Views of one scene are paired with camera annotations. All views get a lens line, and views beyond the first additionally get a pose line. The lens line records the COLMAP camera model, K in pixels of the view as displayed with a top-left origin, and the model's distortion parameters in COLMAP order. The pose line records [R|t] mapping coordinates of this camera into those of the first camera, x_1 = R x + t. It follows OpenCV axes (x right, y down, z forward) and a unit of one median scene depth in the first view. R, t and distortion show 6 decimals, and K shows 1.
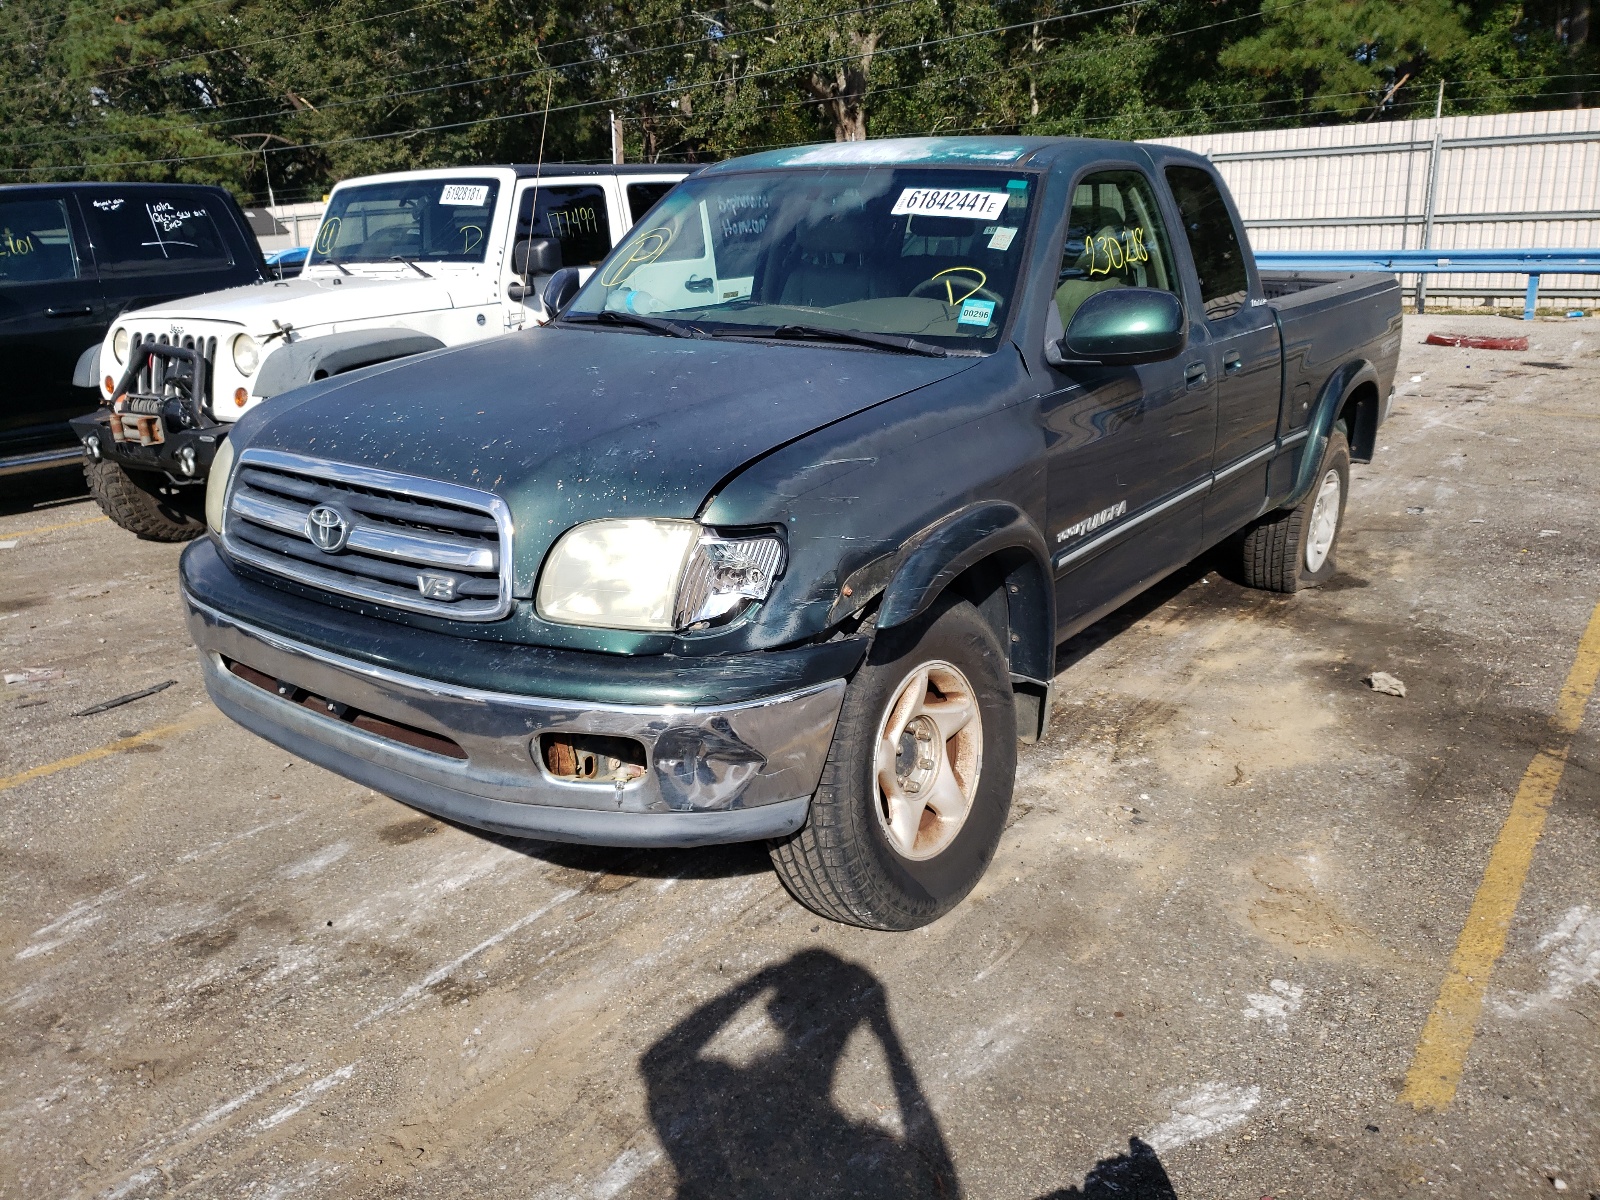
lens RADIAL K [[1200.7, 0, 800.0], [0, 1200.7, 600.0], [0, 0, 1]] dist [0.003959, -0.001266]
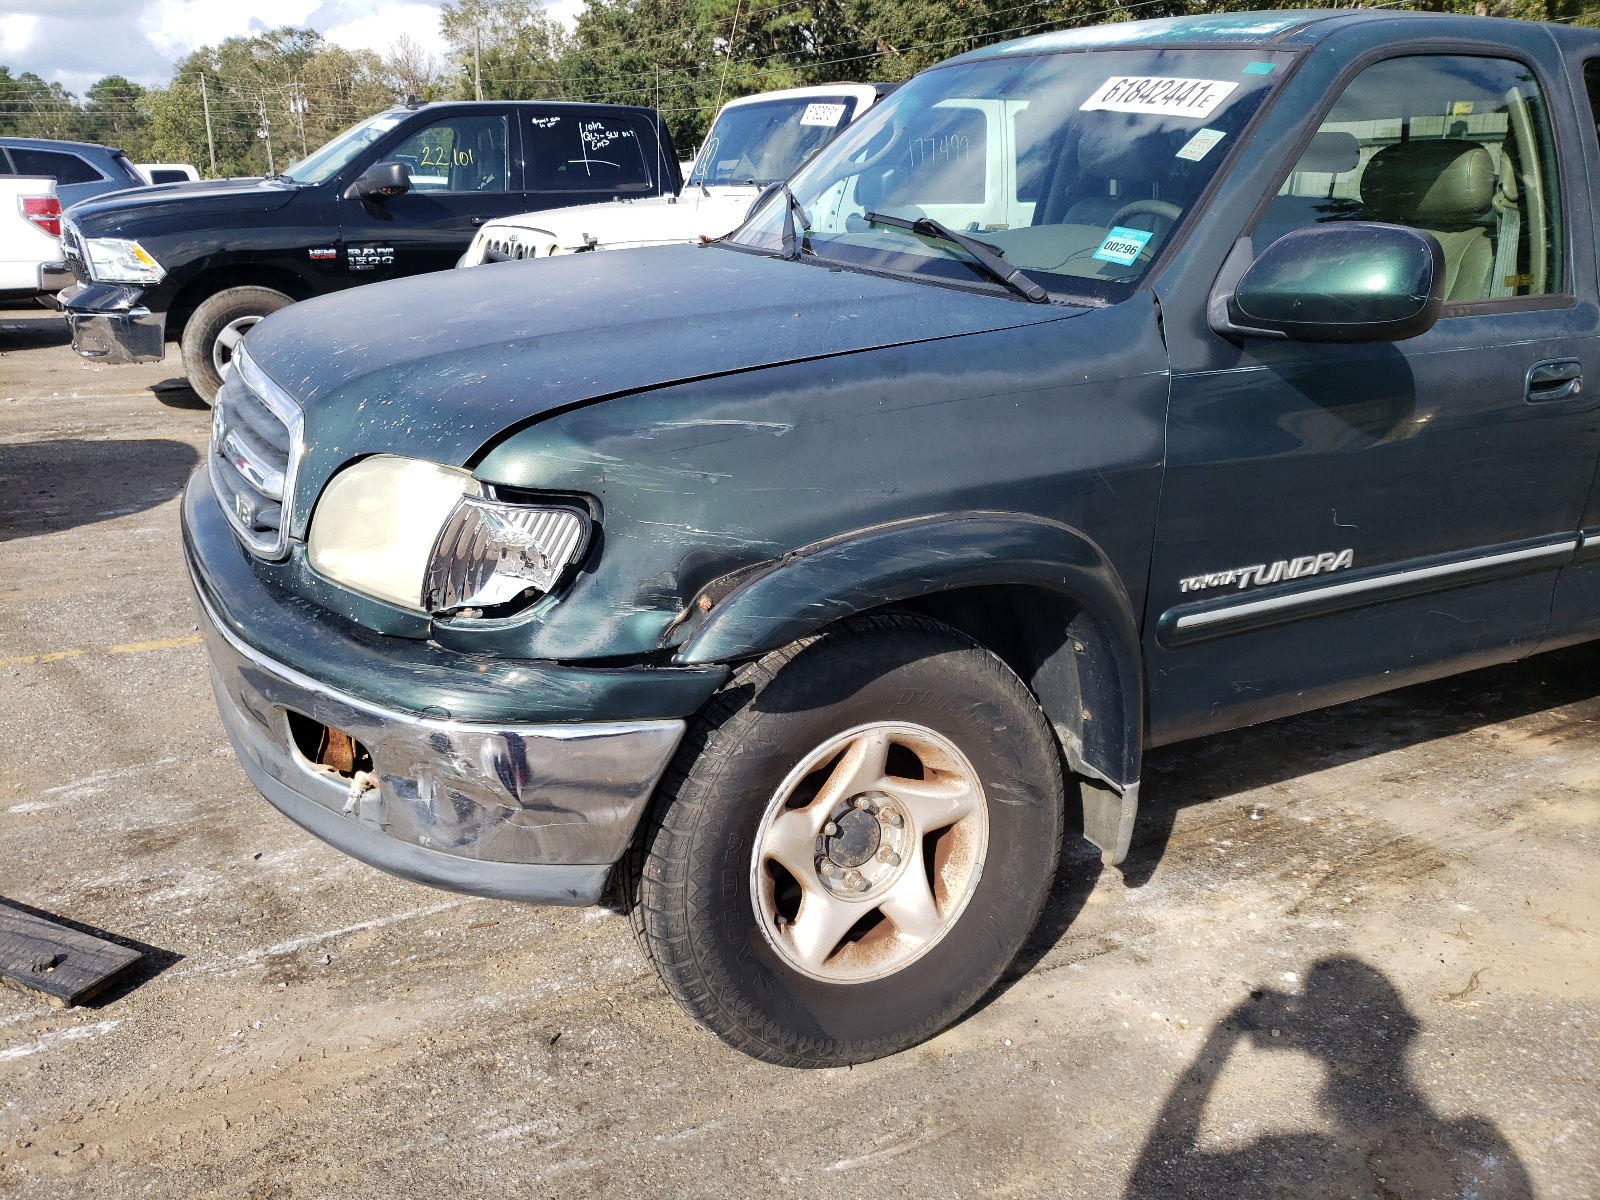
lens RADIAL K [[1212.9, 0, 800.1], [0, 1212.9, 633.1], [0, 0, 1]] dist [-0.009317, -0.004481]
pose [[0.901956, 0.188671, -0.388430, 0.272701], [-0.167930, 0.981951, 0.087018, -0.045418], [0.397837, -0.013258, 0.917360, 0.259378]]
